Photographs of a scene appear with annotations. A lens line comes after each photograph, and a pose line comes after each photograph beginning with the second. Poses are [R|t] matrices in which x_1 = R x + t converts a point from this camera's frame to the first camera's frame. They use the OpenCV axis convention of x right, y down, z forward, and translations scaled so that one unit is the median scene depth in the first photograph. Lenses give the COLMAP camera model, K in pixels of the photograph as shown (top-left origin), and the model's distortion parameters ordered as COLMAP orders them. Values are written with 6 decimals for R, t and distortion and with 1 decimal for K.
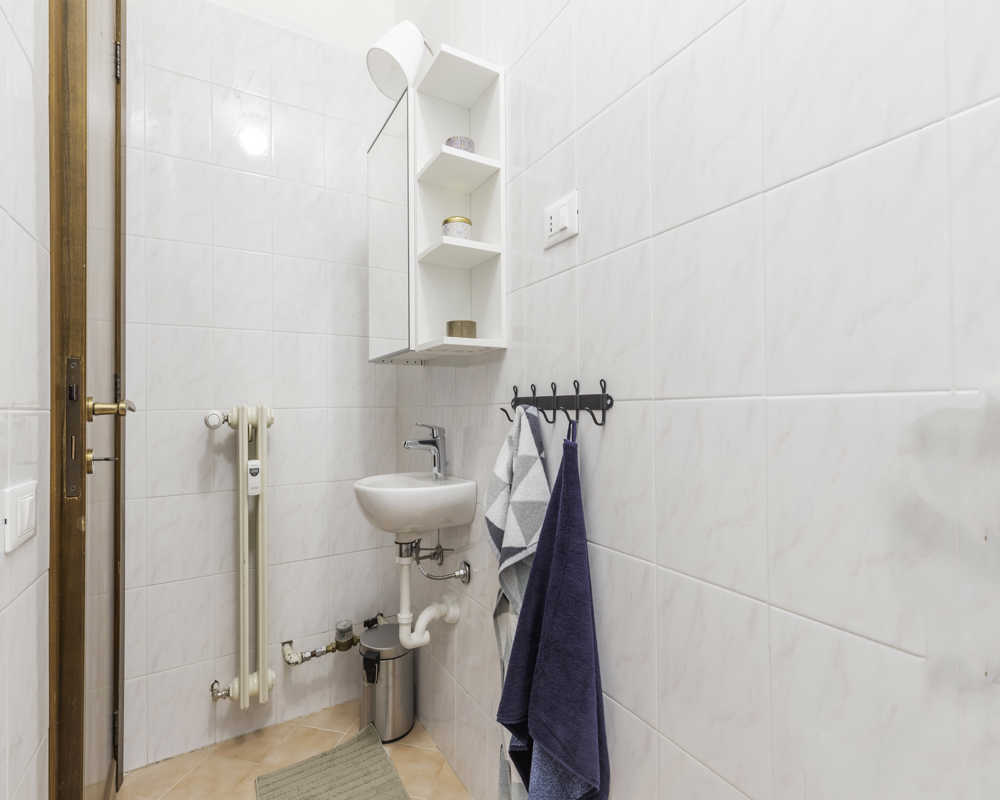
lens RADIAL K [[462.3, 0, 499.2], [0, 462.3, 401.4], [0, 0, 1]] dist [0.001868, -0.000599]
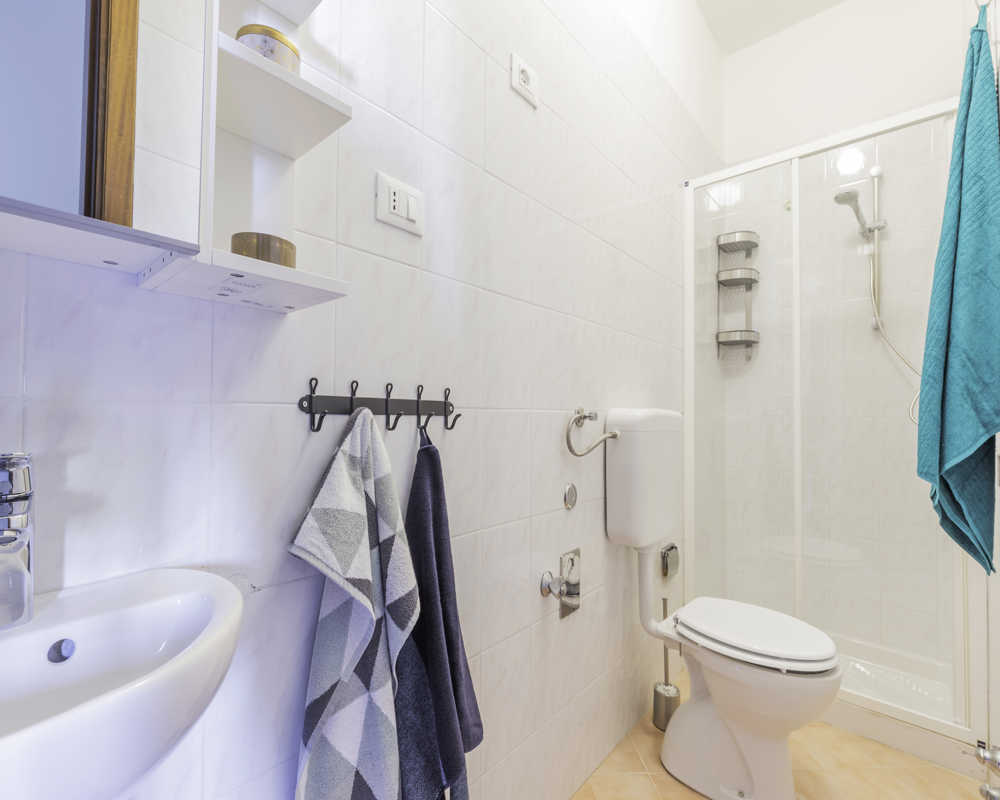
lens RADIAL K [[462.3, 0, 497.8], [0, 462.3, 402.9], [0, 0, 1]] dist [0.001868, -0.000599]
pose [[-0.292906, 0.023537, 0.955851, -0.811092], [-0.030613, 0.998954, -0.033979, 0.020472], [-0.955651, -0.039214, -0.291879, 1.115778]]
